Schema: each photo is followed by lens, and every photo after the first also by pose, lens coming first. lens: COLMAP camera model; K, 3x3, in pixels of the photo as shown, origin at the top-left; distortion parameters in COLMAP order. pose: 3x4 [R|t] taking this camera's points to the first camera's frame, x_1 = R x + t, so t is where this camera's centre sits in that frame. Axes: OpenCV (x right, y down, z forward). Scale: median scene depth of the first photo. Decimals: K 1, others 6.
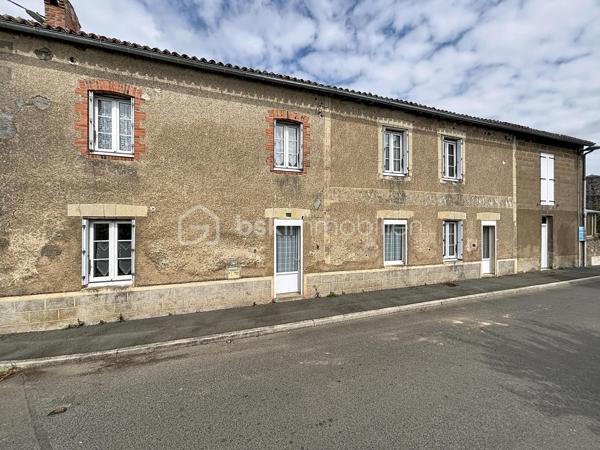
lens RADIAL K [[247.3, 0, 300.1], [0, 247.3, 218.9], [0, 0, 1]] dist [-0.001939, -0.000005]
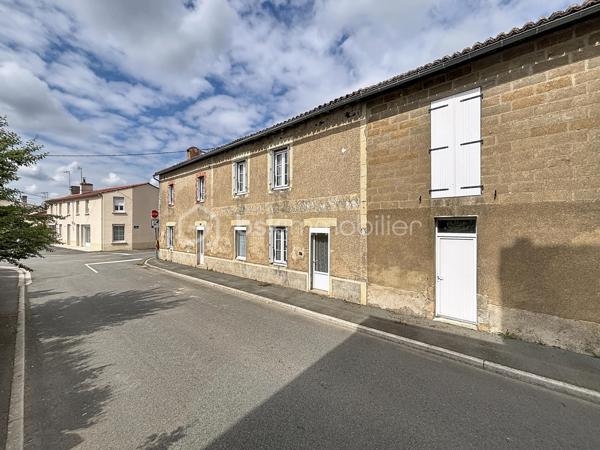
lens RADIAL K [[237.3, 0, 300.2], [0, 237.3, 228.1], [0, 0, 1]] dist [-0.004199, -0.000191]
pose [[0.486659, -0.000364, -0.873592, 1.488470], [0.000135, 1.000000, -0.000342, 0.010583], [0.873592, 0.000048, 0.486659, 0.569681]]
